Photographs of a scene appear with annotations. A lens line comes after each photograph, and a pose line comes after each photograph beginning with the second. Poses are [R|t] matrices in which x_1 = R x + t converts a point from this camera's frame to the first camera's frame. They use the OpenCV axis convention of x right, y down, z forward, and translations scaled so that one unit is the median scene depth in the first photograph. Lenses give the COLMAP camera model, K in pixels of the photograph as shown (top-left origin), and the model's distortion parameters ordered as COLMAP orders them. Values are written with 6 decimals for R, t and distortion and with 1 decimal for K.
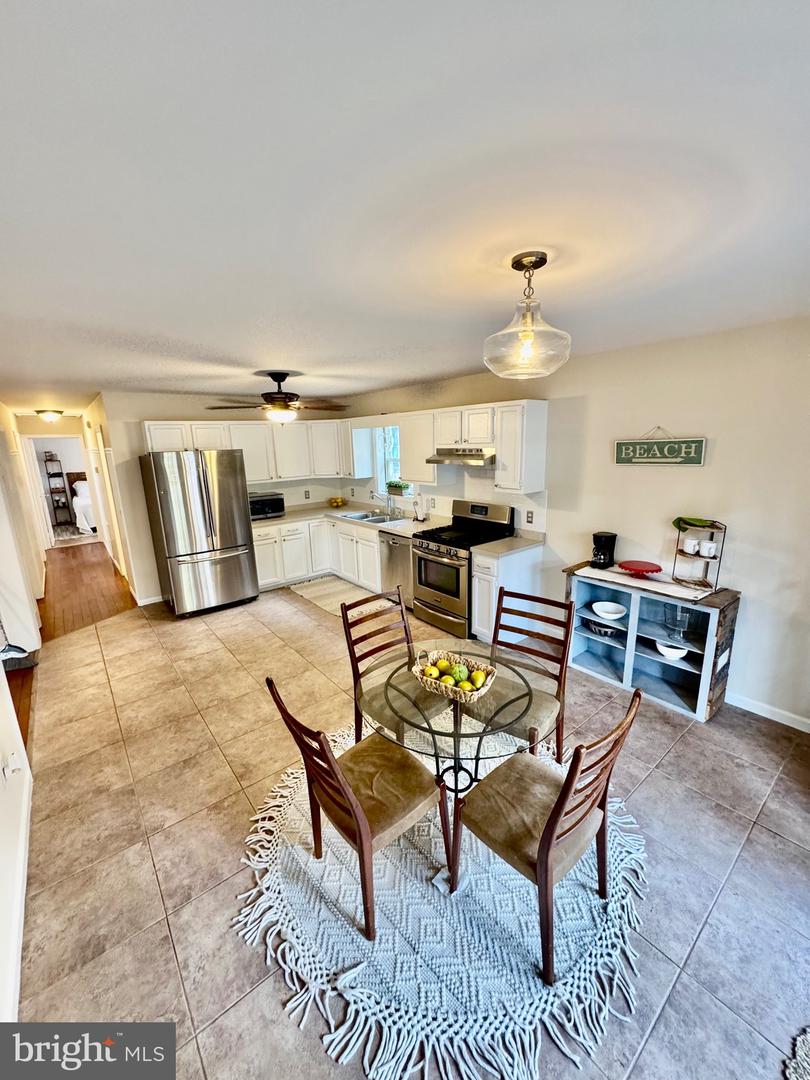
lens RADIAL K [[428.5, 0, 405.0], [0, 428.5, 540.0], [0, 0, 1]] dist [0.000069, 0.000043]
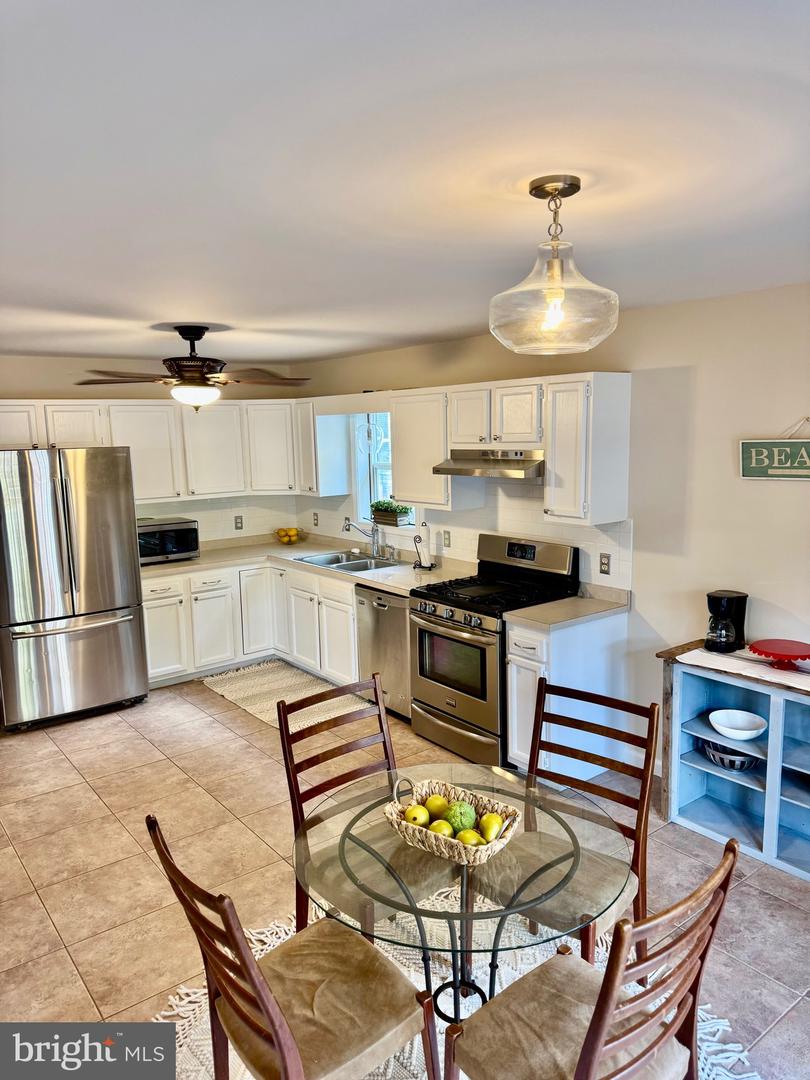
lens RADIAL K [[761.5, 0, 405.0], [0, 761.5, 540.0], [0, 0, 1]] dist [0.069660, -0.079389]
pose [[0.999823, 0.008049, -0.016981, 0.036872], [-0.009402, 0.996655, -0.081180, 0.002735], [0.016270, 0.081326, 0.996555, -0.080392]]
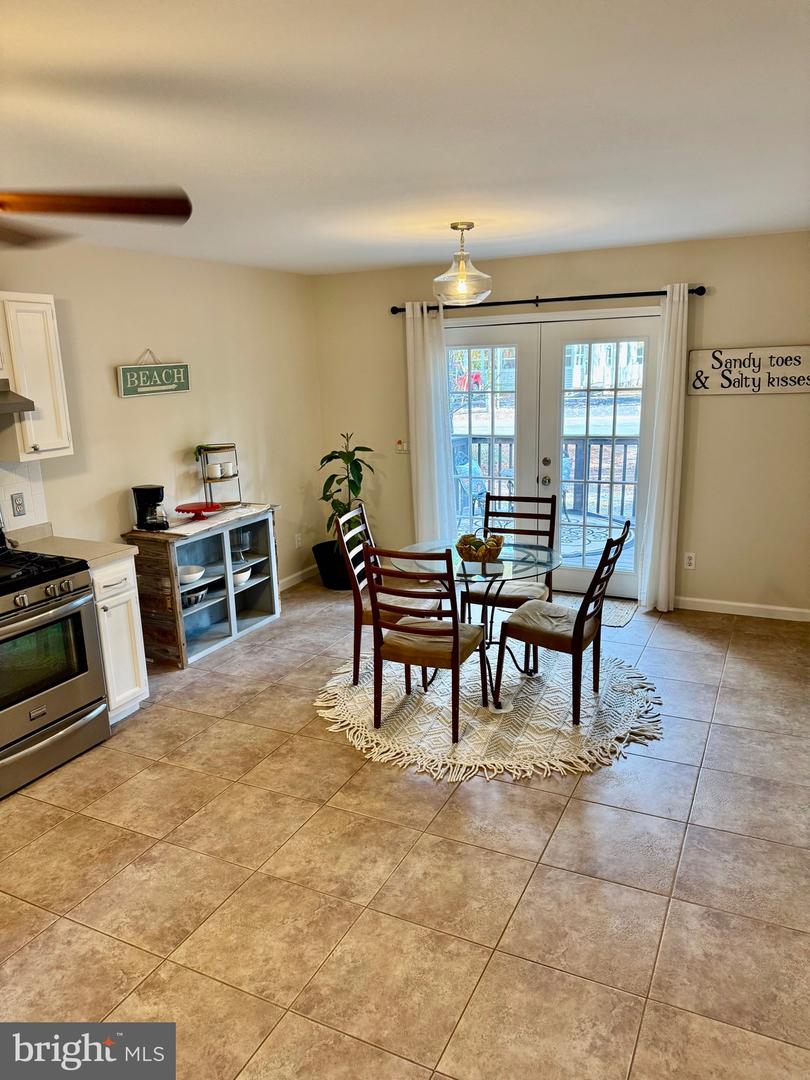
lens RADIAL K [[761.5, 0, 405.0], [0, 761.5, 540.0], [0, 0, 1]] dist [0.069660, -0.079389]
pose [[-0.413456, -0.175687, 0.893414, -0.985611], [0.246359, 0.923025, 0.295520, -0.221274], [-0.876563, 0.342285, -0.338348, 1.105594]]
